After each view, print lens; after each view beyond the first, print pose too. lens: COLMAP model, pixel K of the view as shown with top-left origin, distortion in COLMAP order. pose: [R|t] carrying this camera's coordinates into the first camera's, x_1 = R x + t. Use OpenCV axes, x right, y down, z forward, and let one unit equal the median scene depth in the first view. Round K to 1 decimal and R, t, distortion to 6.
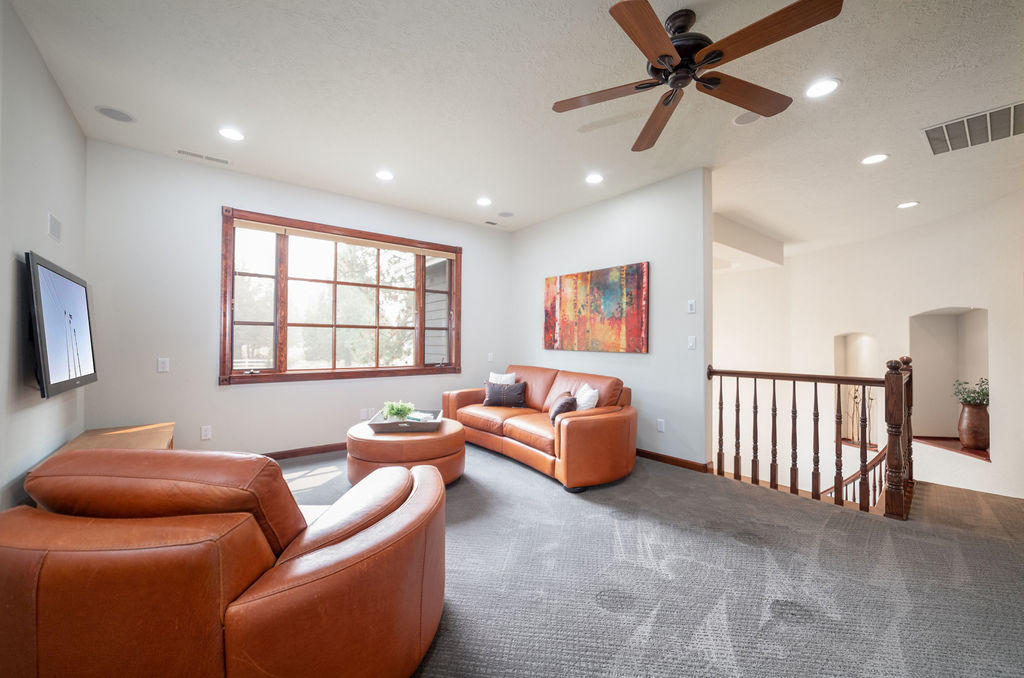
lens RADIAL K [[405.1, 0, 512.1], [0, 405.1, 336.8], [0, 0, 1]] dist [-0.006360, 0.000156]
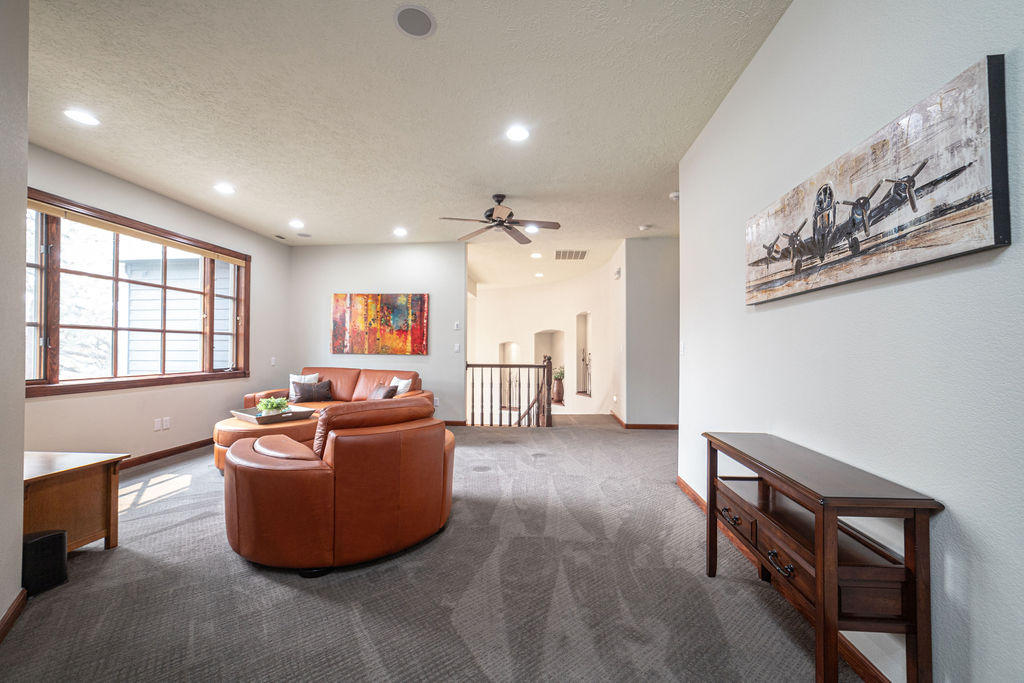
lens RADIAL K [[406.7, 0, 513.3], [0, 406.7, 345.7], [0, 0, 1]] dist [0.000980, 0.000093]
pose [[0.691180, 0.003937, 0.722672, -0.481257], [-0.011997, 0.999910, 0.006027, -0.006032], [-0.722583, -0.012836, 0.691165, -0.242105]]
